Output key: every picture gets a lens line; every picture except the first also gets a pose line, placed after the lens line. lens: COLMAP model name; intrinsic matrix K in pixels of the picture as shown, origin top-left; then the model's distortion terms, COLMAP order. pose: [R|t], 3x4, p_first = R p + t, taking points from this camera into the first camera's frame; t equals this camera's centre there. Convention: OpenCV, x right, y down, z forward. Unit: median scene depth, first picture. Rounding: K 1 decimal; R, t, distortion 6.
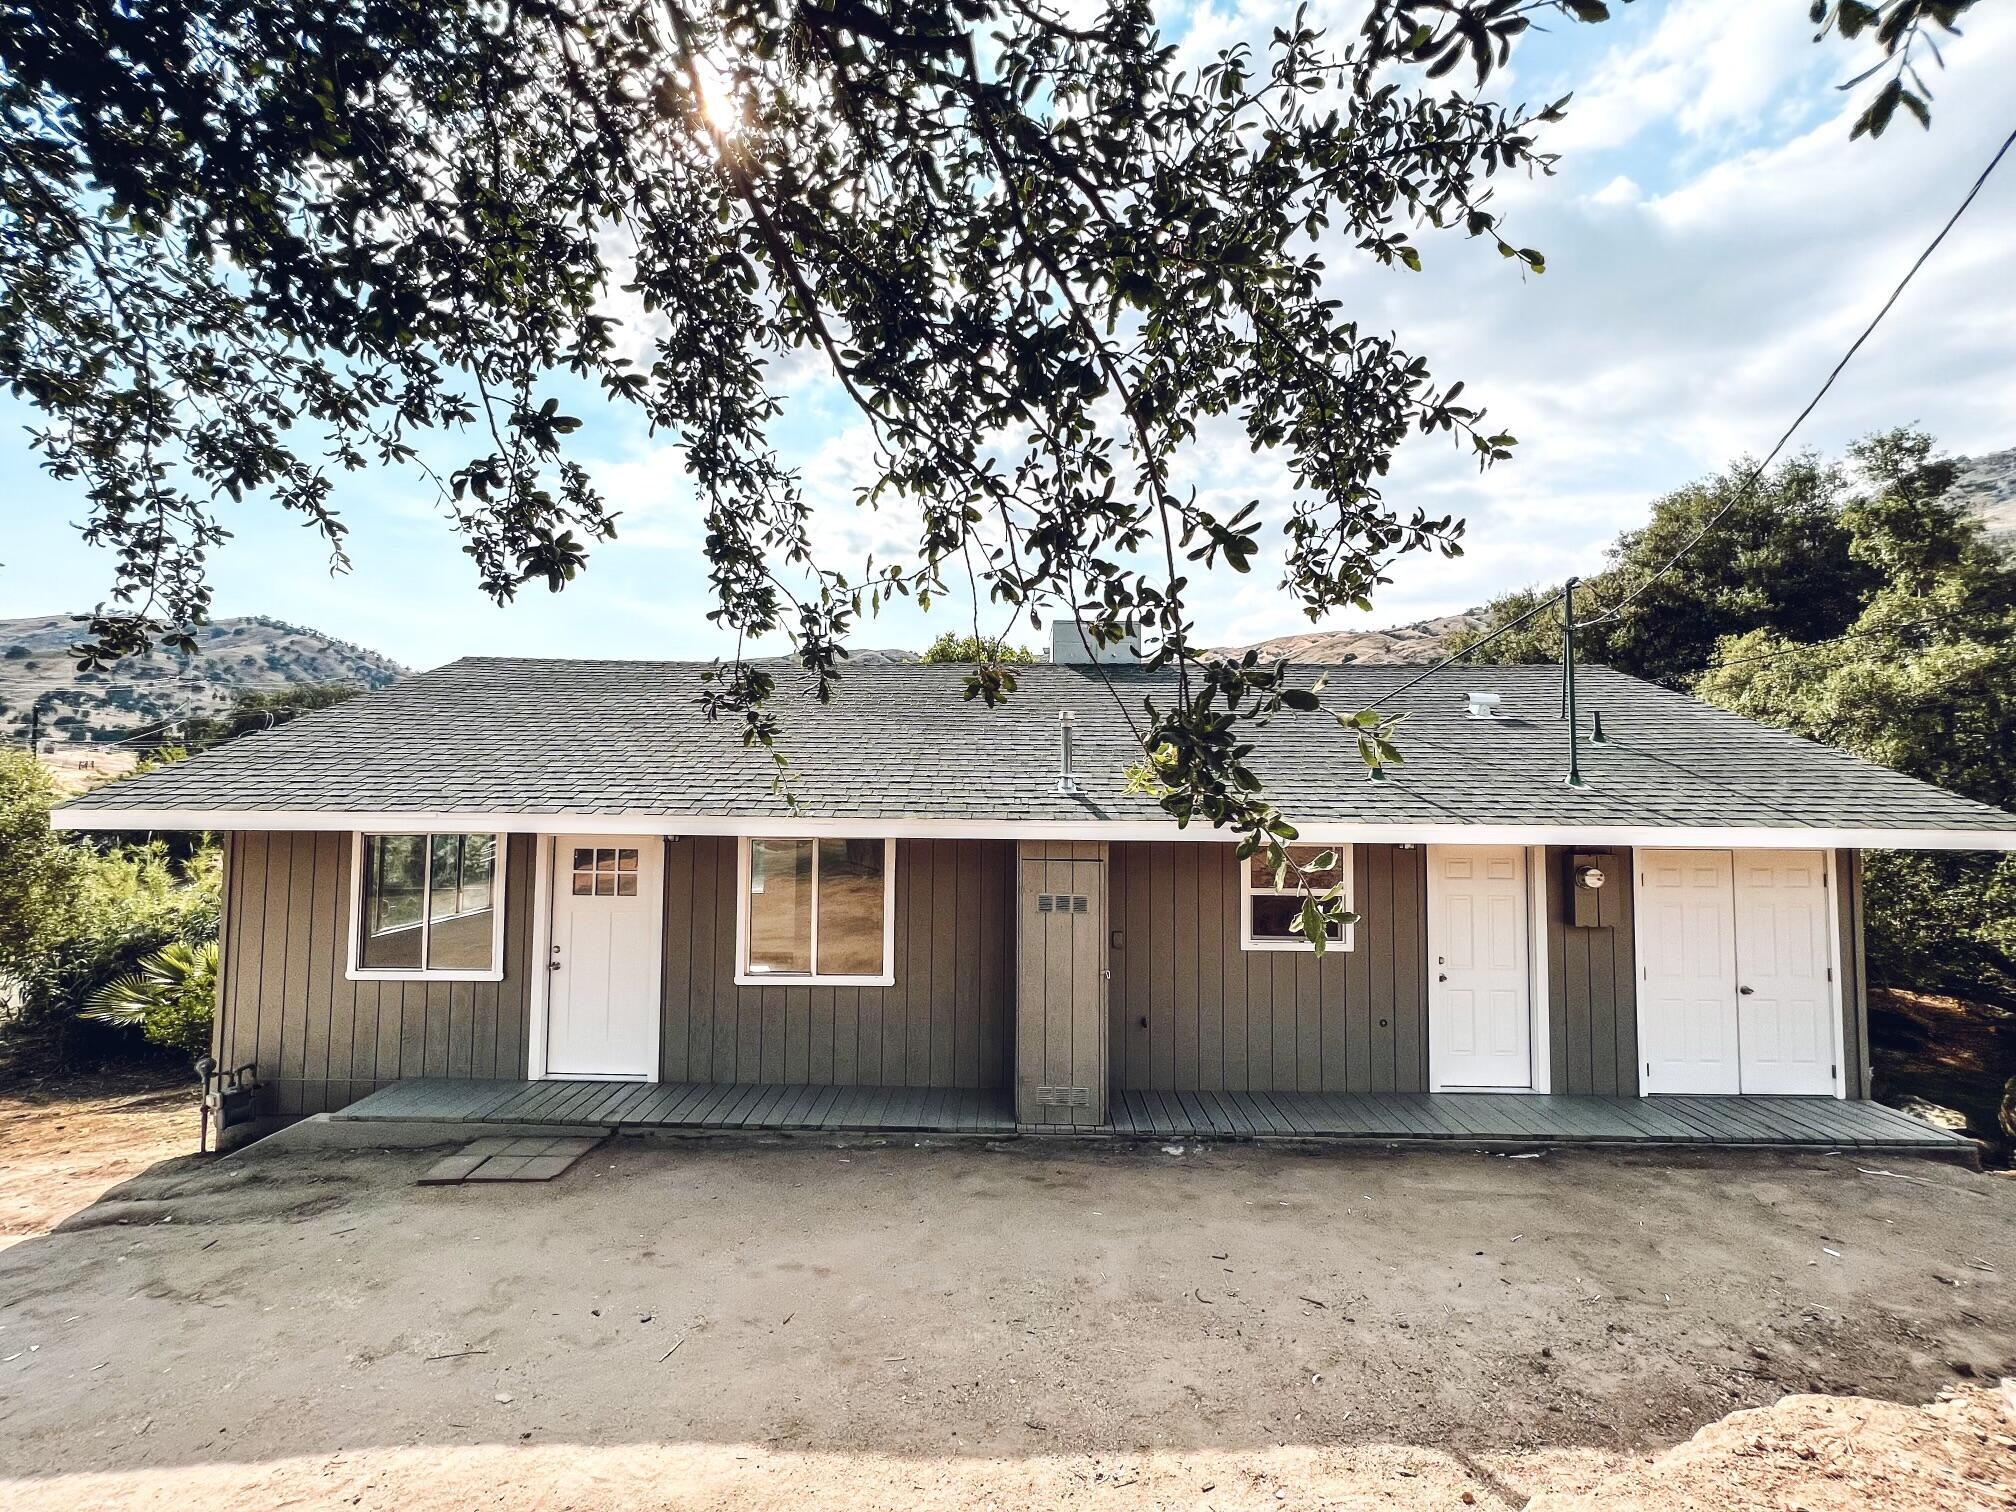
lens RADIAL K [[798.6, 0, 1008.0], [0, 798.6, 756.0], [0, 0, 1]] dist [0.001678, 0.000090]
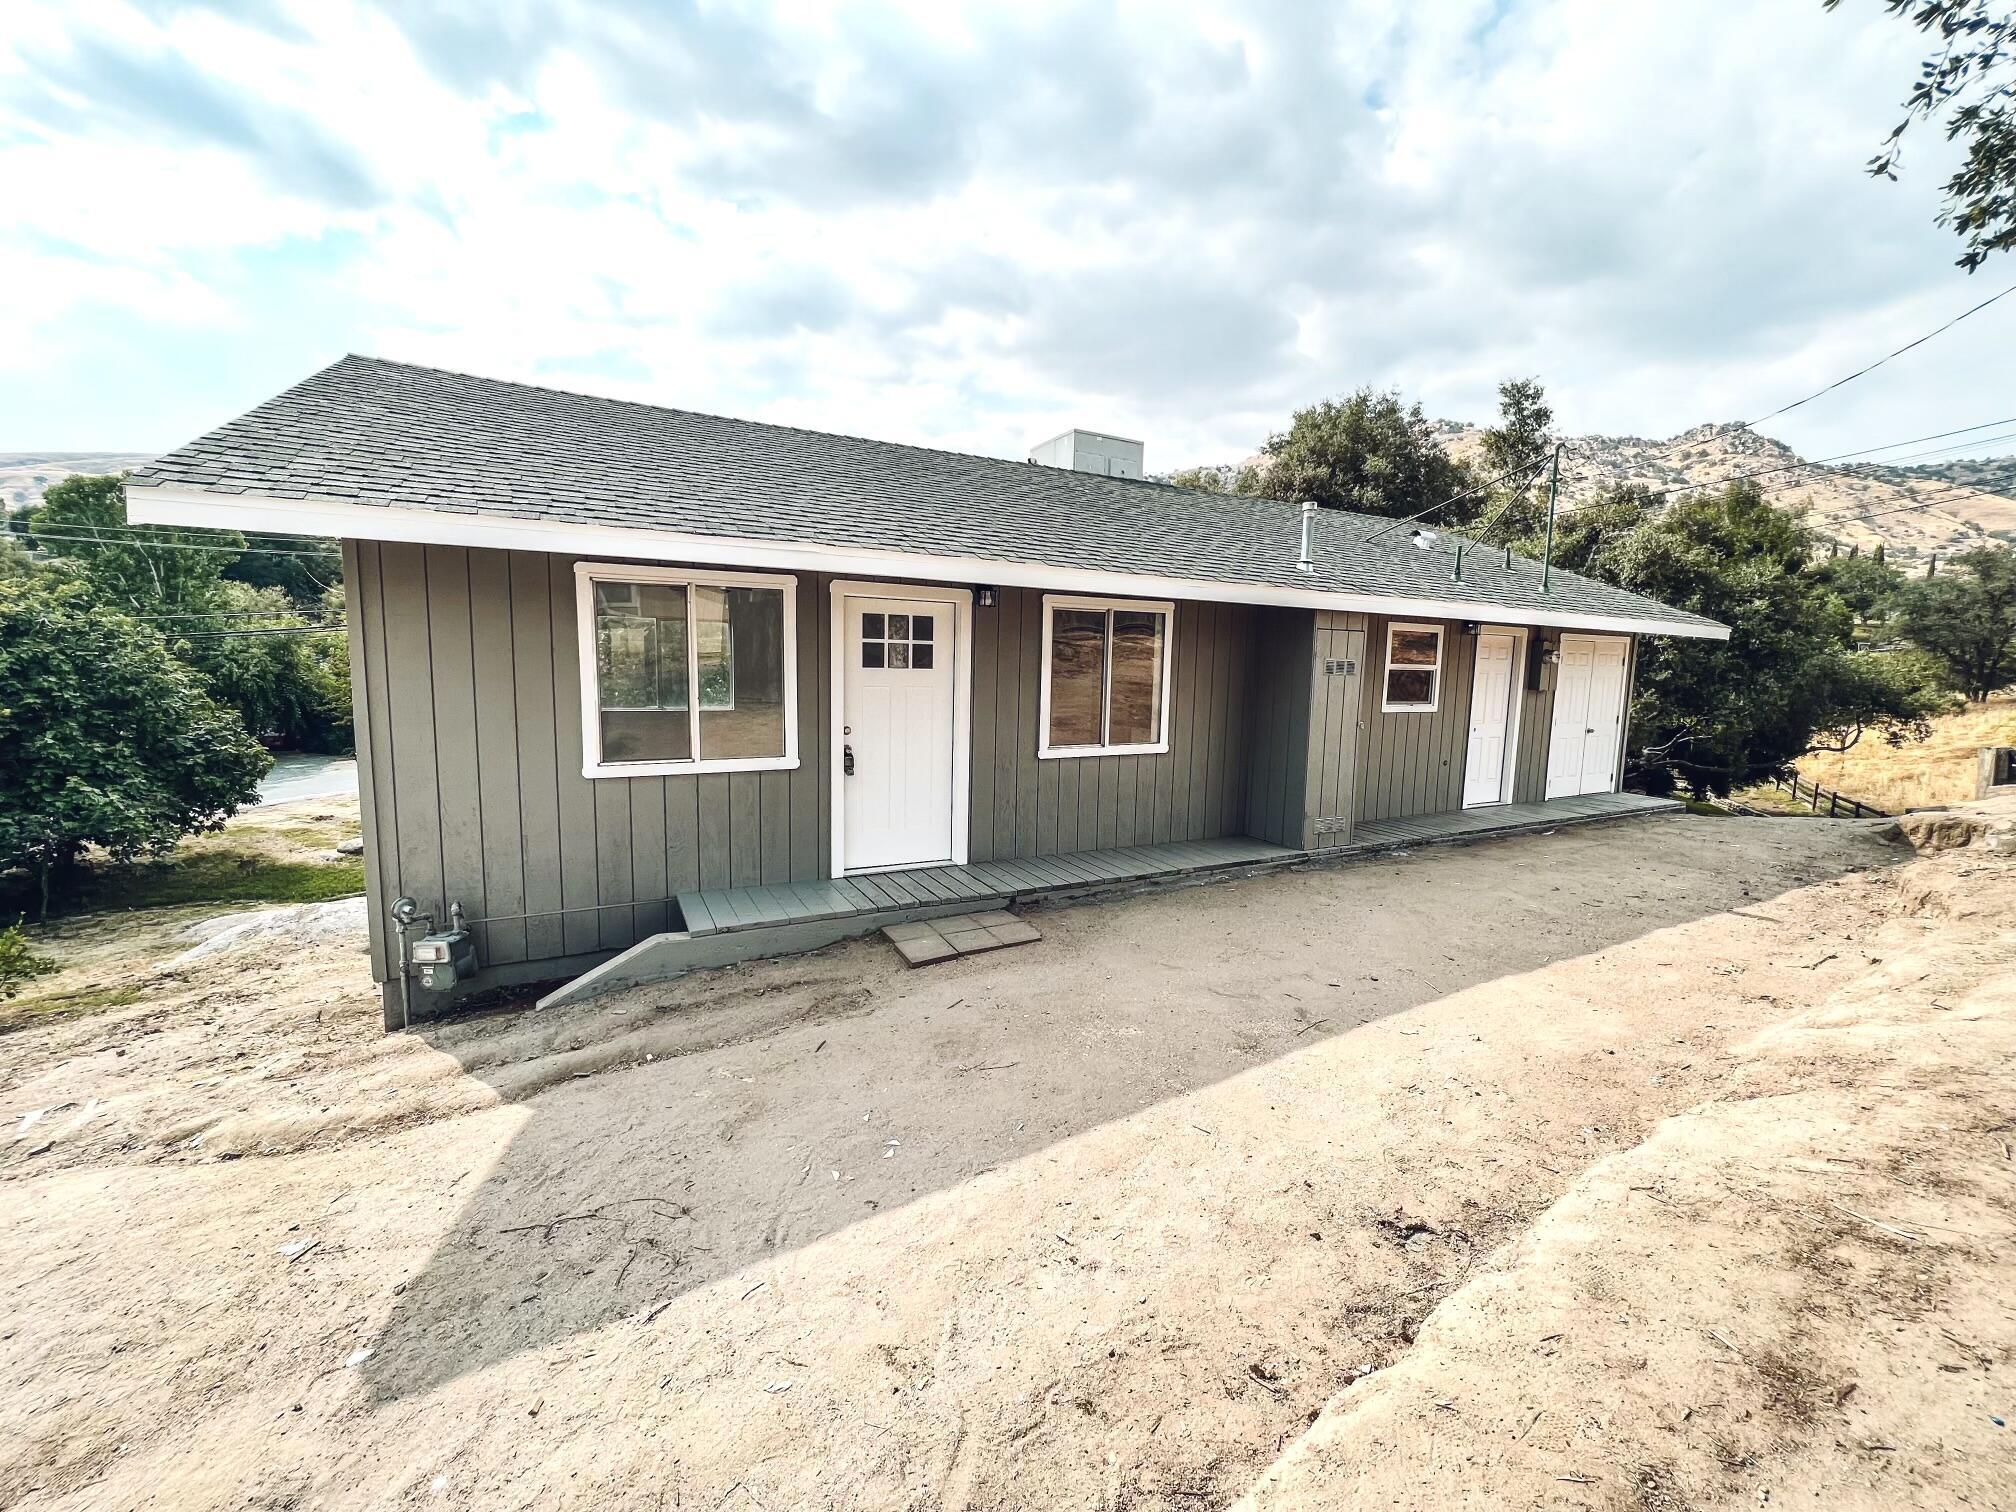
lens RADIAL K [[798.6, 0, 1008.0], [0, 798.6, 756.0], [0, 0, 1]] dist [0.001678, 0.000090]
pose [[0.874723, -0.046664, 0.482372, -0.859478], [-0.035833, 0.986401, 0.160401, 0.131153], [-0.483297, -0.157591, 0.861156, 0.185077]]
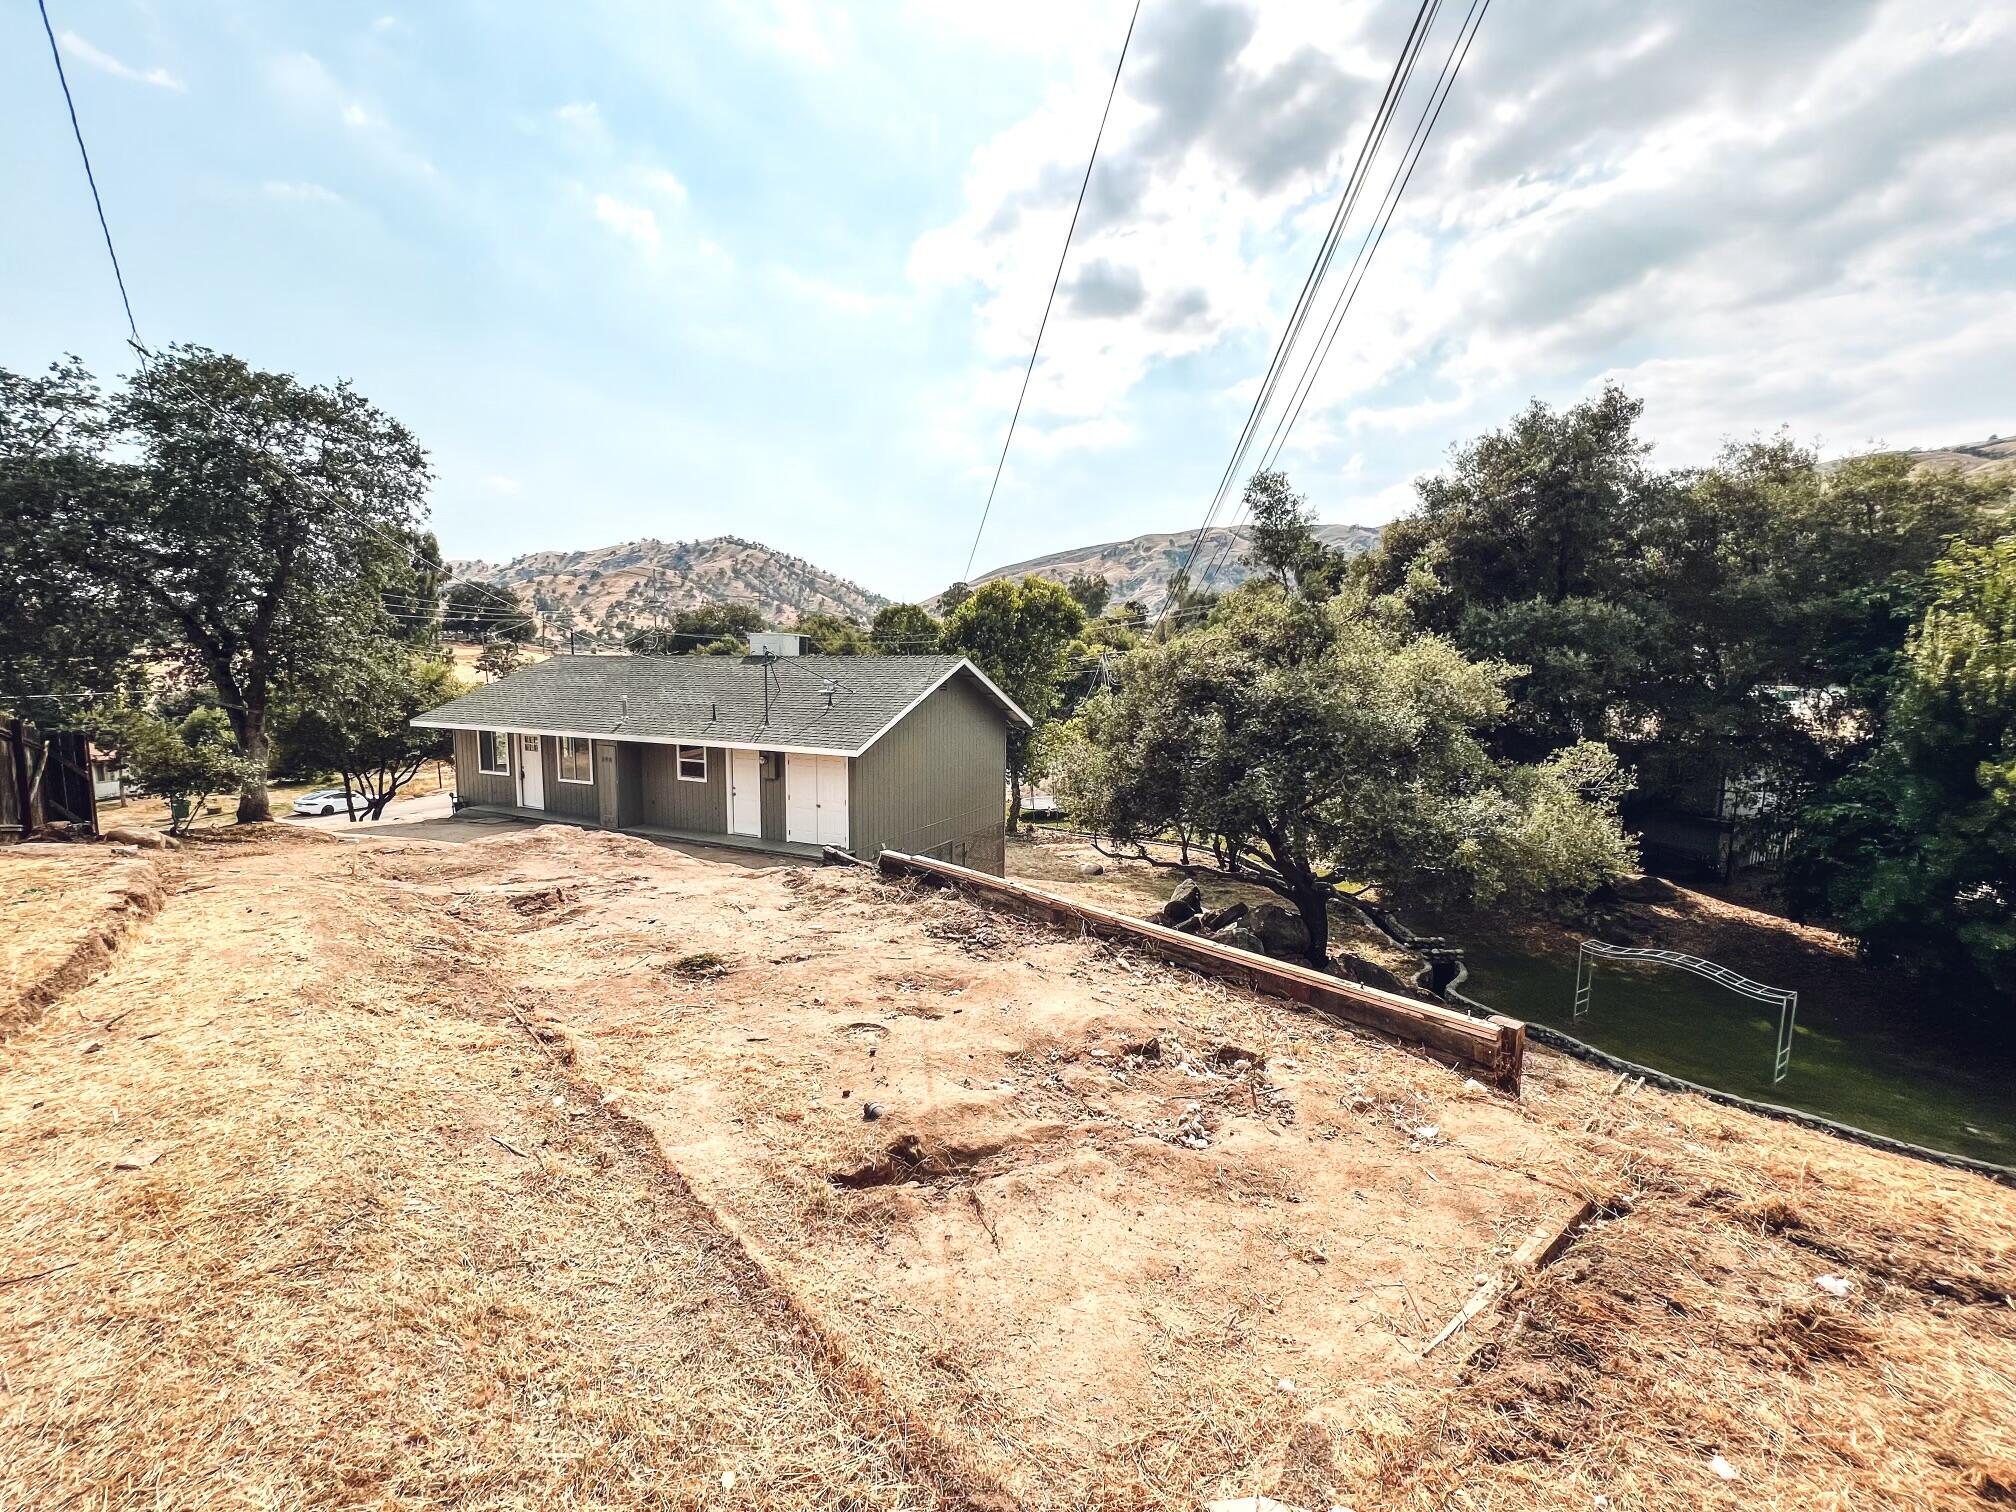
lens RADIAL K [[798.6, 0, 1008.0], [0, 798.6, 756.0], [0, 0, 1]] dist [0.001678, 0.000090]
pose [[0.909461, 0.044398, -0.413411, 2.663428], [0.016181, 0.989750, 0.141890, -0.248472], [0.415473, -0.135733, 0.899421, -1.157053]]
